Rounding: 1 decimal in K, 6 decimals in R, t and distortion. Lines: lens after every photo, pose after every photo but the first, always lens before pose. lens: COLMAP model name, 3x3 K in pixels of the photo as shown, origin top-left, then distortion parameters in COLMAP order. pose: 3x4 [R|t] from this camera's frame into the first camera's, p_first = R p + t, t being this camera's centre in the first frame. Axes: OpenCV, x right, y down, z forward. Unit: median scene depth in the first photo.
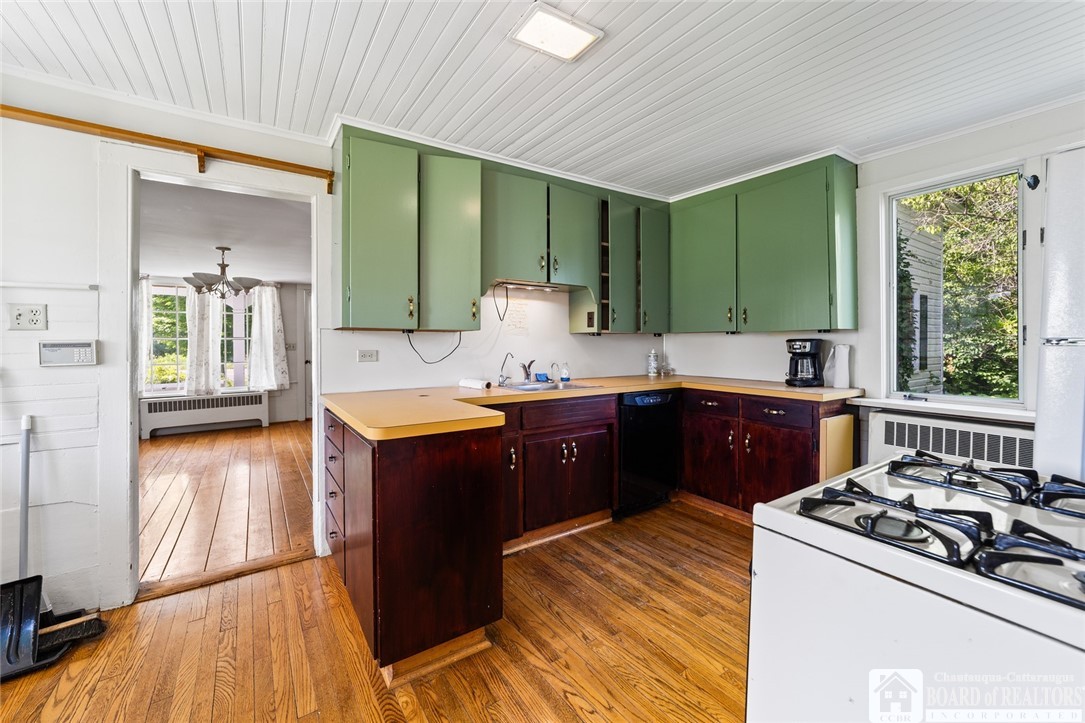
lens RADIAL K [[425.9, 0, 542.2], [0, 425.9, 343.6], [0, 0, 1]] dist [0.000623, -0.000005]
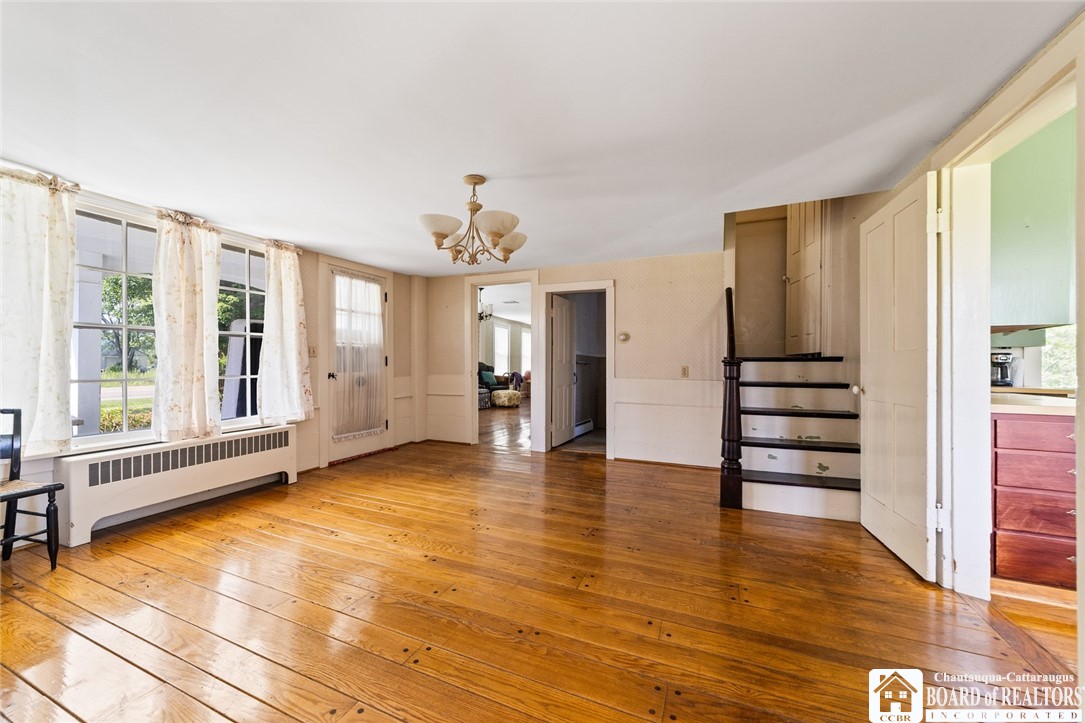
lens RADIAL K [[425.9, 0, 543.3], [0, 425.9, 359.4], [0, 0, 1]] dist [0.000623, -0.000005]
pose [[0.847015, 0.002998, 0.531561, -0.677072], [-0.002657, 0.999995, -0.001406, 0.020384], [-0.531563, -0.000221, 0.847019, 0.303348]]
